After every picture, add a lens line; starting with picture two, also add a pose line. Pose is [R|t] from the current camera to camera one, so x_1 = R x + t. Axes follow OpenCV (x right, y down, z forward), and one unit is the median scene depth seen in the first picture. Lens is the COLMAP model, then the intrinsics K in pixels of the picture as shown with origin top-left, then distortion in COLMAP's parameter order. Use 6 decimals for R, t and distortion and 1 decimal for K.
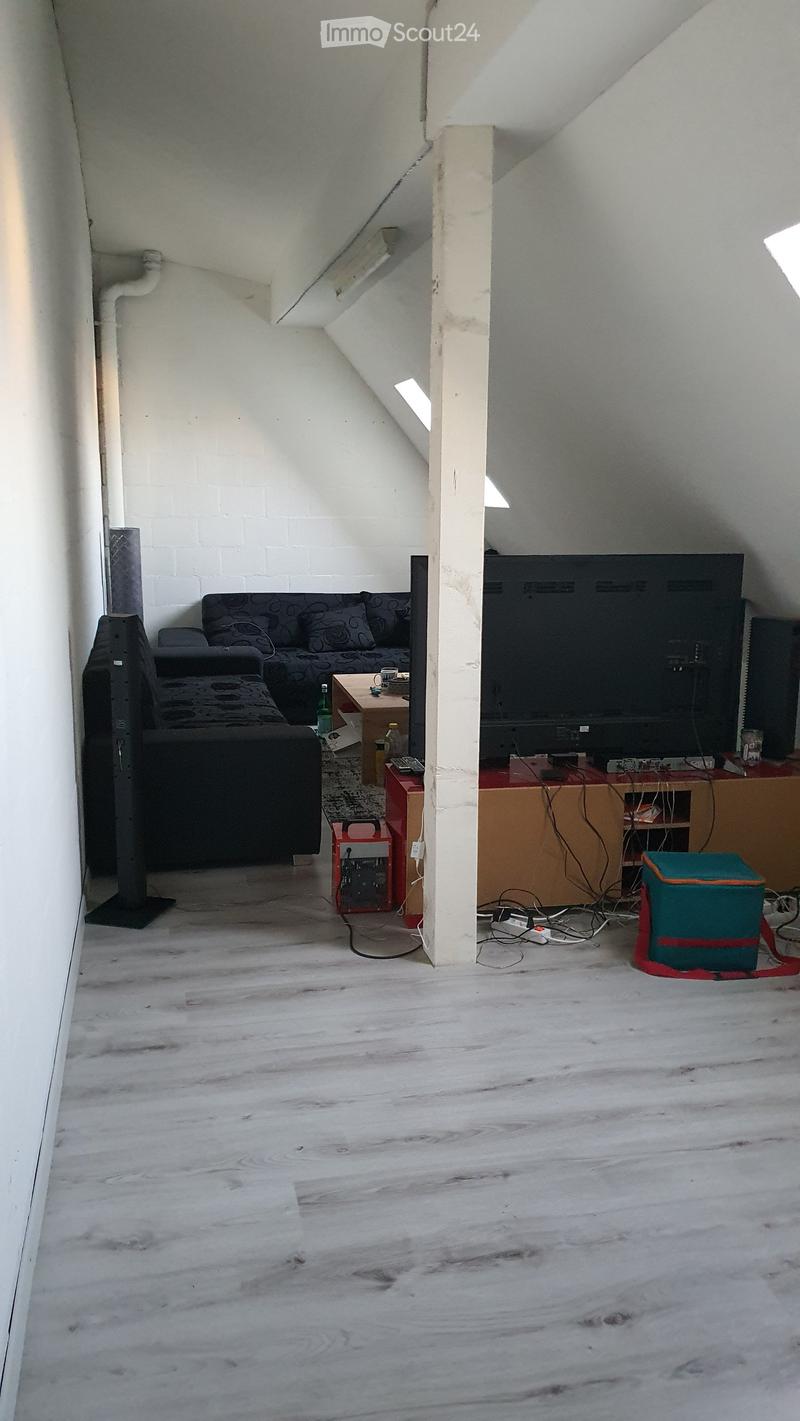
lens RADIAL K [[1124.9, 0, 400.0], [0, 1124.9, 710.5], [0, 0, 1]] dist [0.010933, 0.007344]
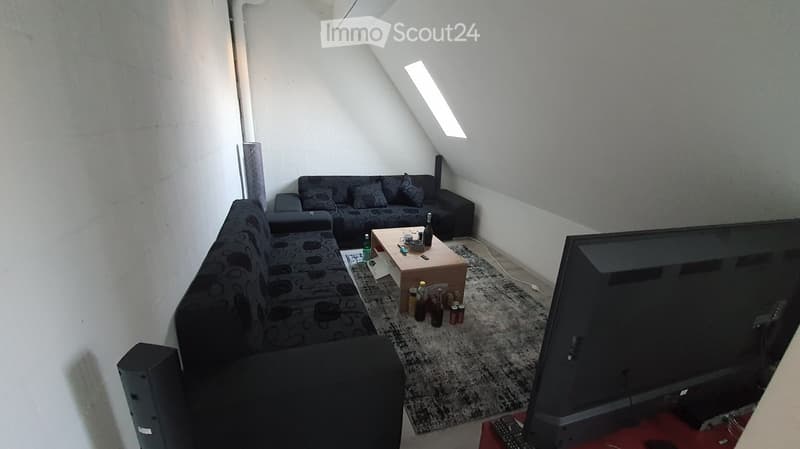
lens RADIAL K [[330.2, 0, 400.0], [0, 330.2, 224.5], [0, 0, 1]] dist [-0.037225, 0.000190]
pose [[0.993331, 0.000865, 0.115294, -0.070699], [-0.013818, 0.993657, 0.111600, -0.093208], [-0.114466, -0.112449, 0.987042, 0.438809]]
